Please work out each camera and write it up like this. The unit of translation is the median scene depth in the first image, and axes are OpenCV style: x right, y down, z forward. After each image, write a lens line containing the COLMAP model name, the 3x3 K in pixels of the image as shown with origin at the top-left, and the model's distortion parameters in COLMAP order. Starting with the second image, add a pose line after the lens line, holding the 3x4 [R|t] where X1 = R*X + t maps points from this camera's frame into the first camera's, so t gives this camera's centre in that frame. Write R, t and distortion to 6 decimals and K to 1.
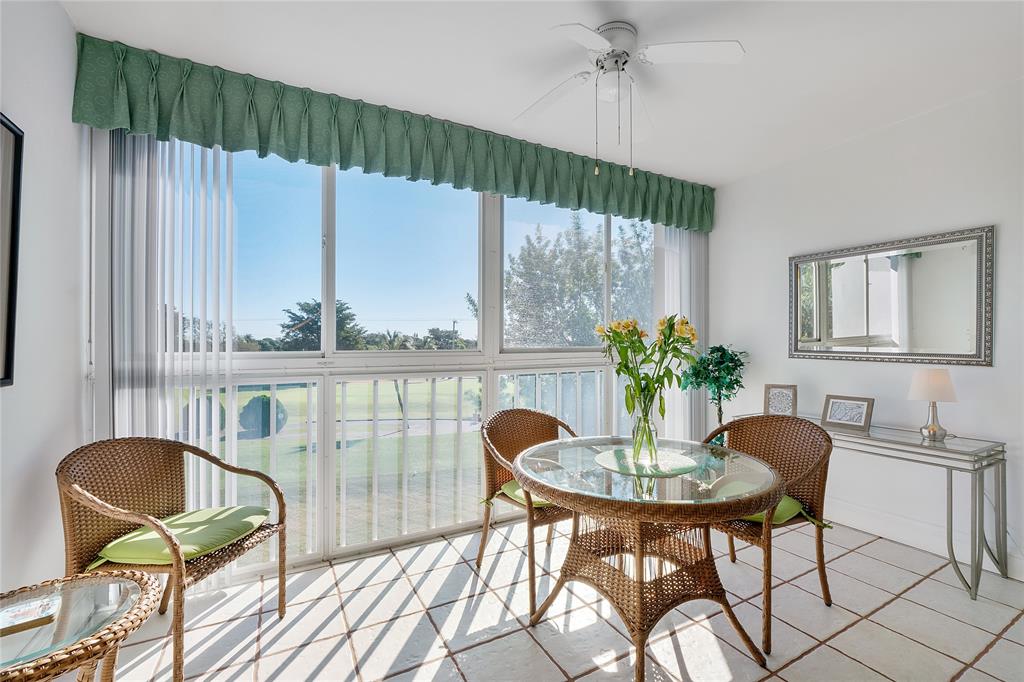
lens RADIAL K [[434.9, 0, 516.1], [0, 434.9, 340.5], [0, 0, 1]] dist [-0.004647, -0.000707]
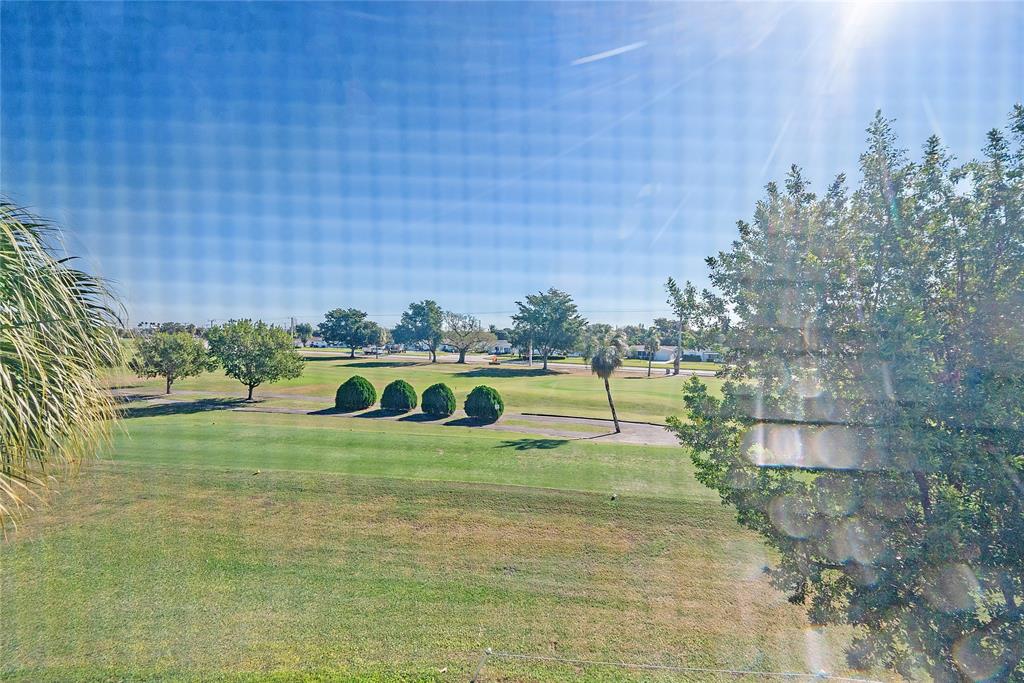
lens RADIAL K [[440.9, 0, 512.0], [0, 440.9, 341.5], [0, 0, 1]] dist [0.000239, 0.000101]
pose [[0.870493, 0.022214, -0.491679, 0.088287], [-0.010147, 0.999579, 0.027198, -0.164697], [0.492076, -0.018686, 0.870352, 1.438474]]
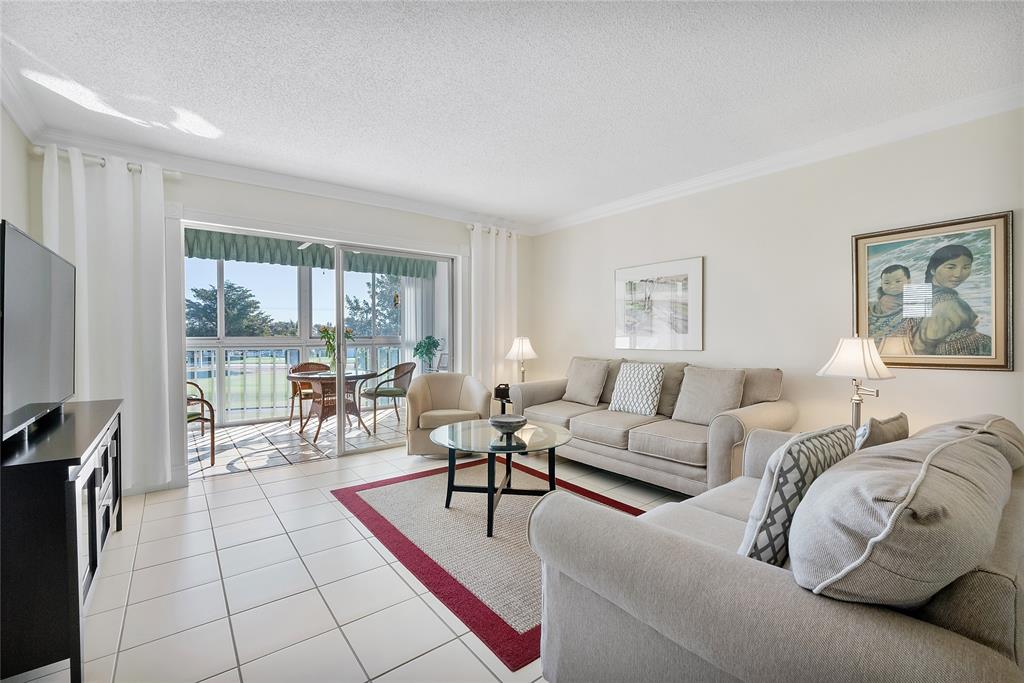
lens RADIAL K [[434.9, 0, 516.1], [0, 434.9, 341.0], [0, 0, 1]] dist [-0.004647, -0.000707]
pose [[0.984655, 0.001019, 0.174512, 0.813990], [-0.005330, 0.999692, 0.024237, -0.021870], [-0.174433, -0.024795, 0.984357, -1.768516]]
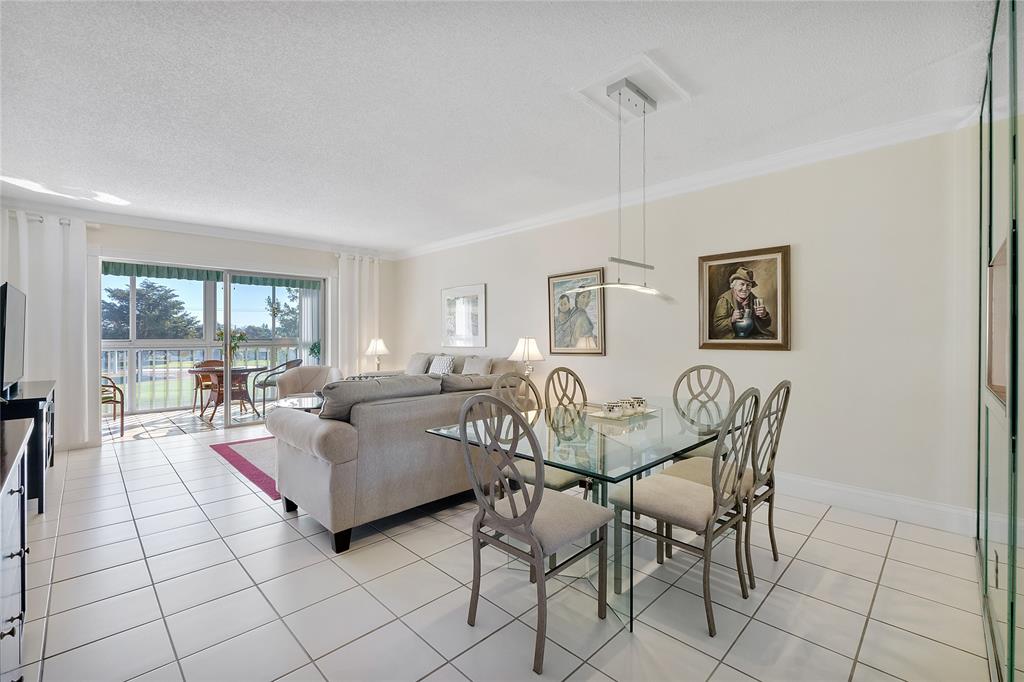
lens RADIAL K [[436.9, 0, 512.5], [0, 436.9, 331.7], [0, 0, 1]] dist [-0.001291, -0.000461]
pose [[0.959756, 0.002321, 0.280824, 1.287533], [-0.002263, 0.999997, -0.000530, -0.034661], [-0.280825, -0.000127, 0.959759, -2.721542]]
